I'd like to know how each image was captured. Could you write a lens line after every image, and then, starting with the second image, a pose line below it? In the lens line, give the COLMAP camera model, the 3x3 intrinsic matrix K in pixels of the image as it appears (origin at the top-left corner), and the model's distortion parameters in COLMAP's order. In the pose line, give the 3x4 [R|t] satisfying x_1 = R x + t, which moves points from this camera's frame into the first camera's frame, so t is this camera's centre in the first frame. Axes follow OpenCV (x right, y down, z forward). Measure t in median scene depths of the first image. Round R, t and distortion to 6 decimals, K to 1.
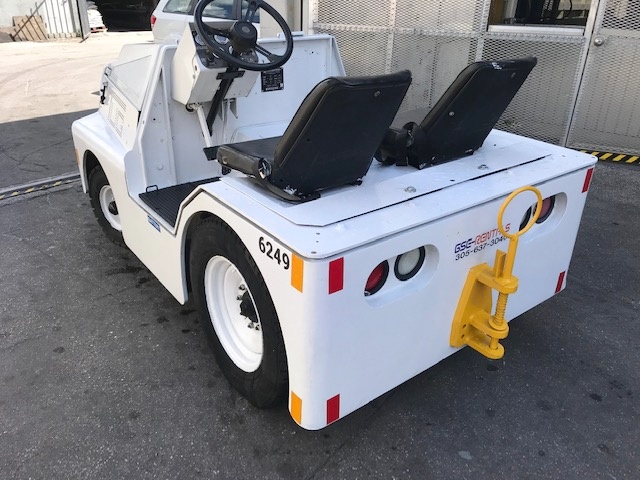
lens RADIAL K [[519.0, 0, 320.0], [0, 519.0, 240.0], [0, 0, 1]] dist [0.046926, -0.044443]
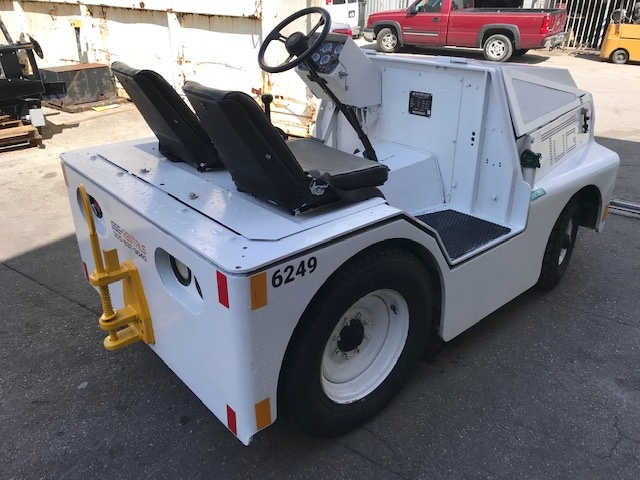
lens RADIAL K [[519.0, 0, 320.0], [0, 519.0, 240.0], [0, 0, 1]] dist [0.046926, -0.044443]
pose [[0.068449, 0.414272, -0.907575, 1.114355], [-0.446493, 0.826239, 0.343471, -0.457916], [0.892165, 0.381716, 0.241525, 0.936435]]
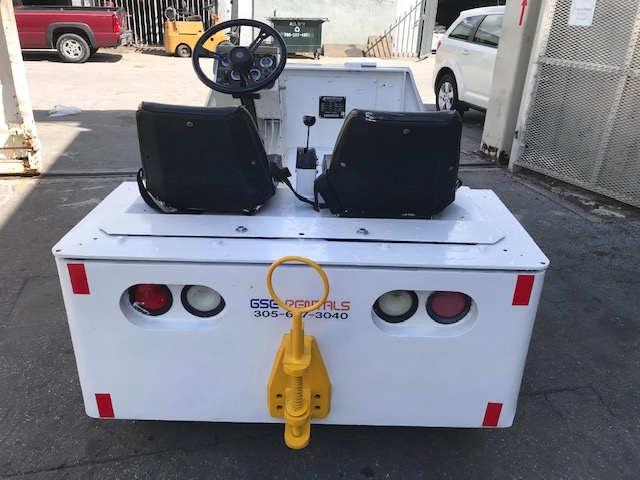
lens RADIAL K [[519.0, 0, 320.0], [0, 519.0, 240.0], [0, 0, 1]] dist [0.046926, -0.044443]
pose [[0.791005, 0.264602, -0.551631, 0.677484], [-0.286125, 0.956952, 0.048738, -0.137244], [0.540780, 0.119284, 0.832663, 0.238632]]
